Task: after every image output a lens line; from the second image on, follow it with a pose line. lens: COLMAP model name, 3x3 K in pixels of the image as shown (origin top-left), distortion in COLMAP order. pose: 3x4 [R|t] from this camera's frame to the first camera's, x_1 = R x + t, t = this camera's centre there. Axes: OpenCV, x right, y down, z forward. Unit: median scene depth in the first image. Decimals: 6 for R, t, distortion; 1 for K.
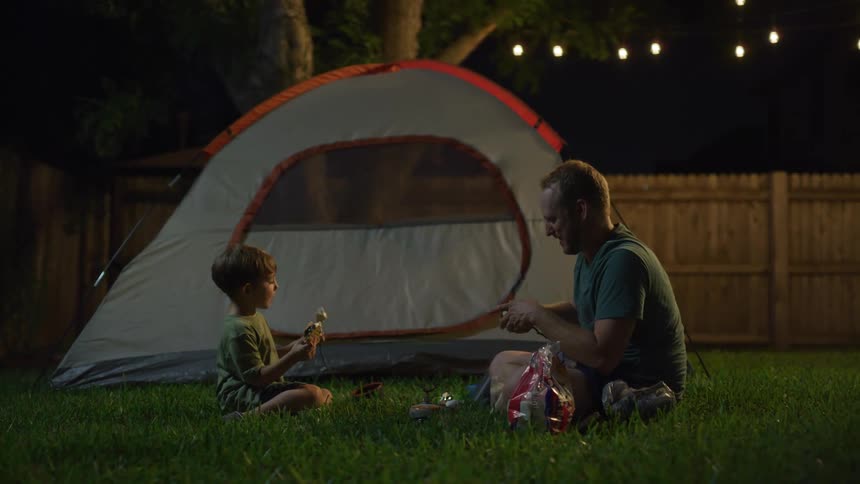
lens RADIAL K [[970.4, 0, 434.9], [0, 970.4, 242.9], [0, 0, 1]] dist [-0.036384, 0.000000]
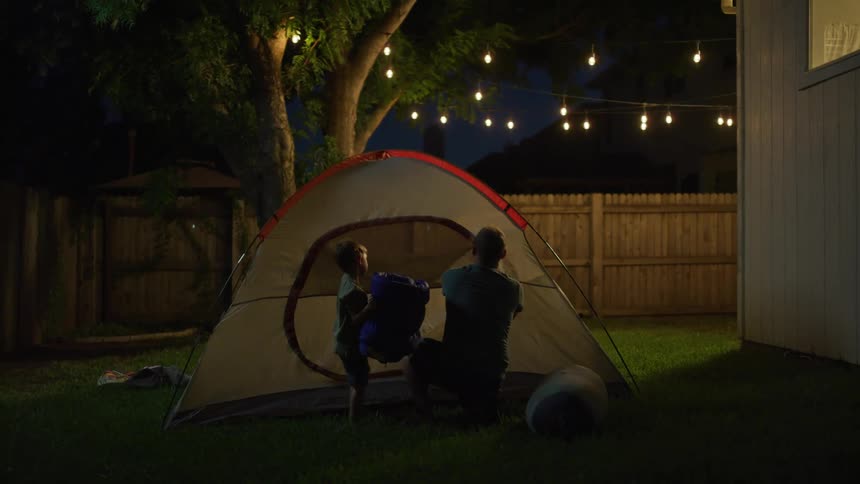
lens RADIAL K [[970.4, 0, 429.3], [0, 970.4, 242.9], [0, 0, 1]] dist [-0.036384, 0.000000]
pose [[0.990154, -0.012147, 0.139455, -0.080547], [0.003766, 0.998179, 0.060208, -0.086426], [-0.139933, -0.059090, 0.988396, -0.357055]]
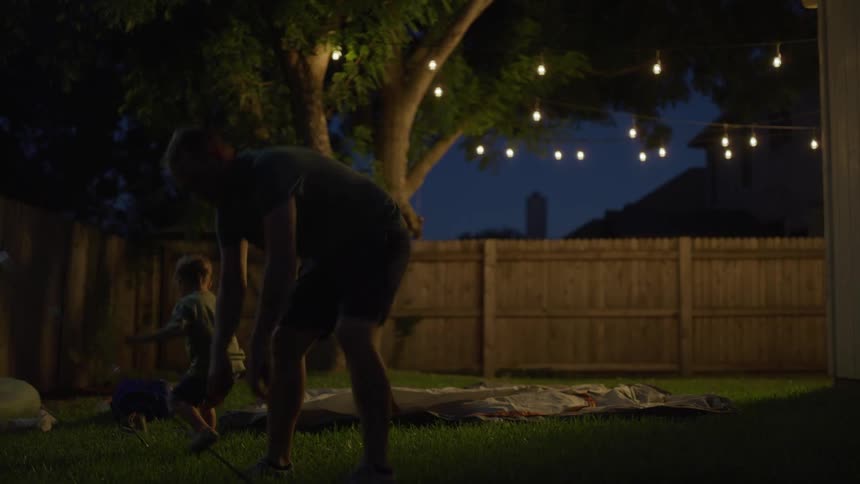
lens RADIAL K [[970.4, 0, 430.6], [0, 970.4, 237.8], [0, 0, 1]] dist [-0.036384, 0.000000]
pose [[0.999742, -0.002674, 0.022548, -0.010544], [0.003319, 0.999585, -0.028618, -0.036441], [-0.022462, 0.028685, 0.999336, -0.277031]]
